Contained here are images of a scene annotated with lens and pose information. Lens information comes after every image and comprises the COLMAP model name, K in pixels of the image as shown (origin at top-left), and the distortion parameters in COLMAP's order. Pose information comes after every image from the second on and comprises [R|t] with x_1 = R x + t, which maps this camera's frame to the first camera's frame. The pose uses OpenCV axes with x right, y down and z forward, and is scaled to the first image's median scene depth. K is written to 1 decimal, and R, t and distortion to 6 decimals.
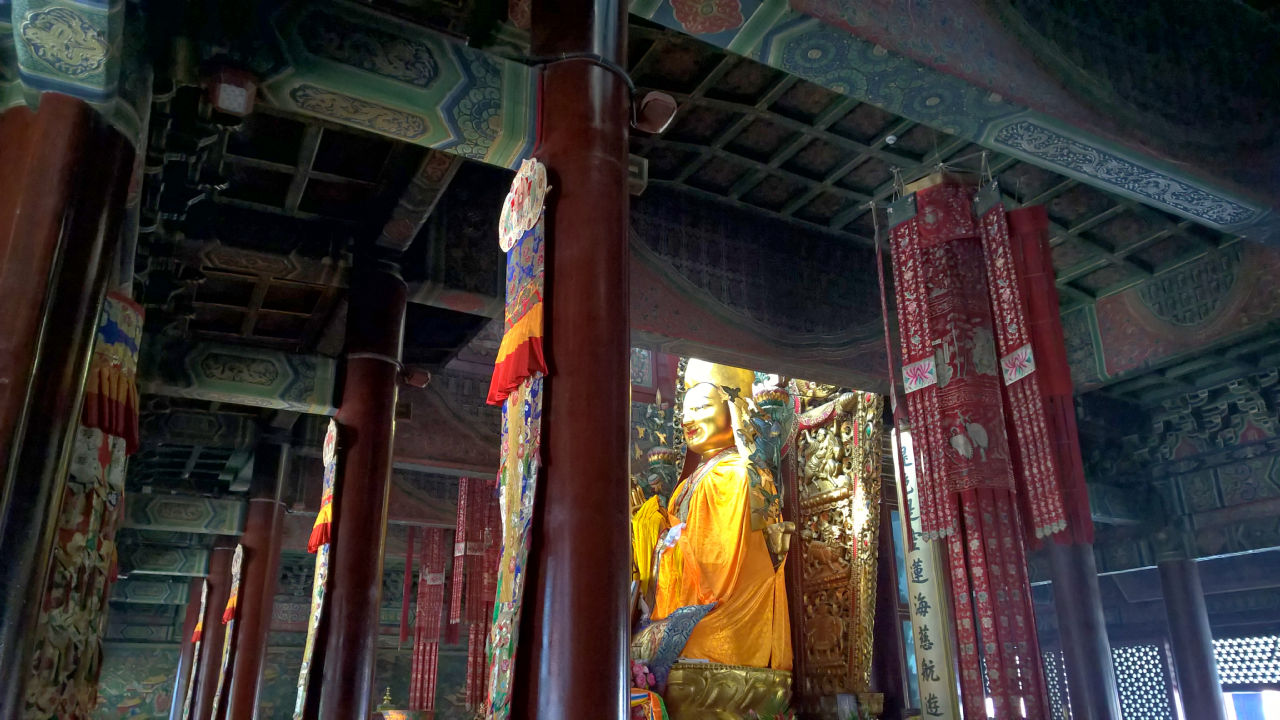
lens RADIAL K [[976.9, 0, 633.5], [0, 976.9, 383.8], [0, 0, 1]] dist [0.091824, -0.102287]
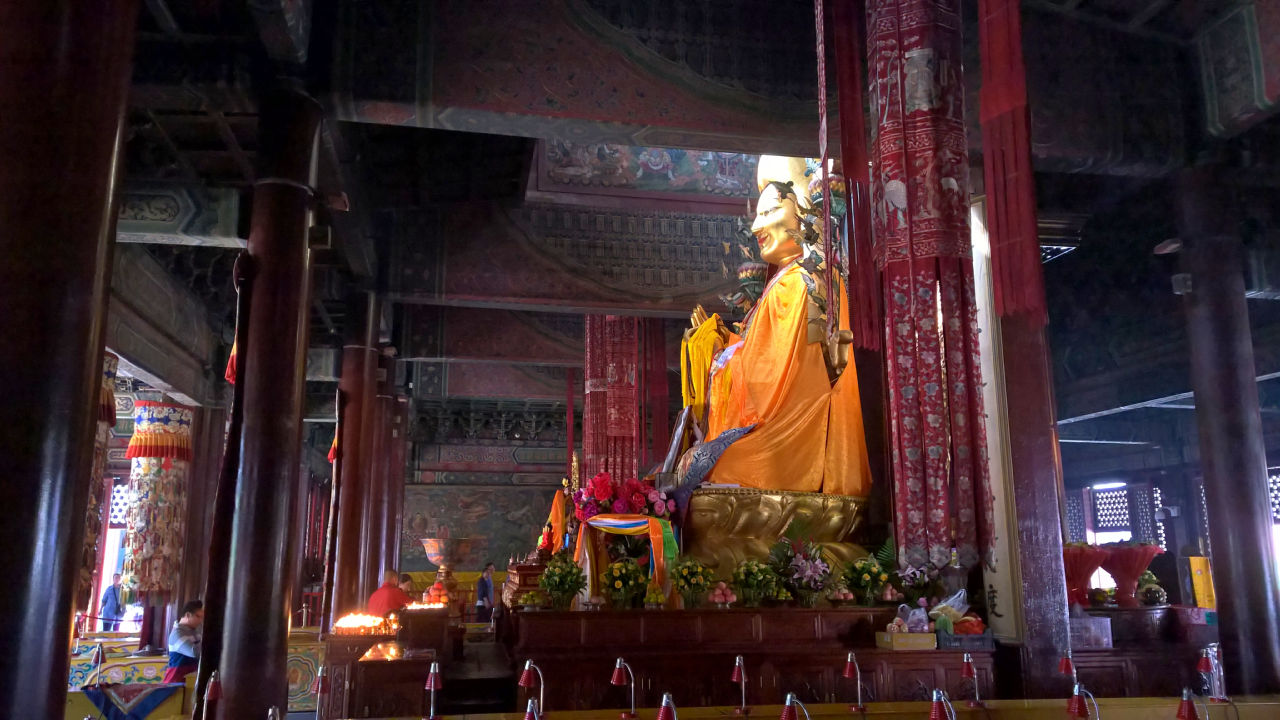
lens RADIAL K [[976.9, 0, 633.5], [0, 976.9, 383.8], [0, 0, 1]] dist [0.091824, -0.102287]
pose [[0.949353, -0.055640, -0.309247, 0.247385], [0.102743, 0.985064, 0.138175, 0.048556], [0.296940, -0.162950, 0.940890, 0.121129]]
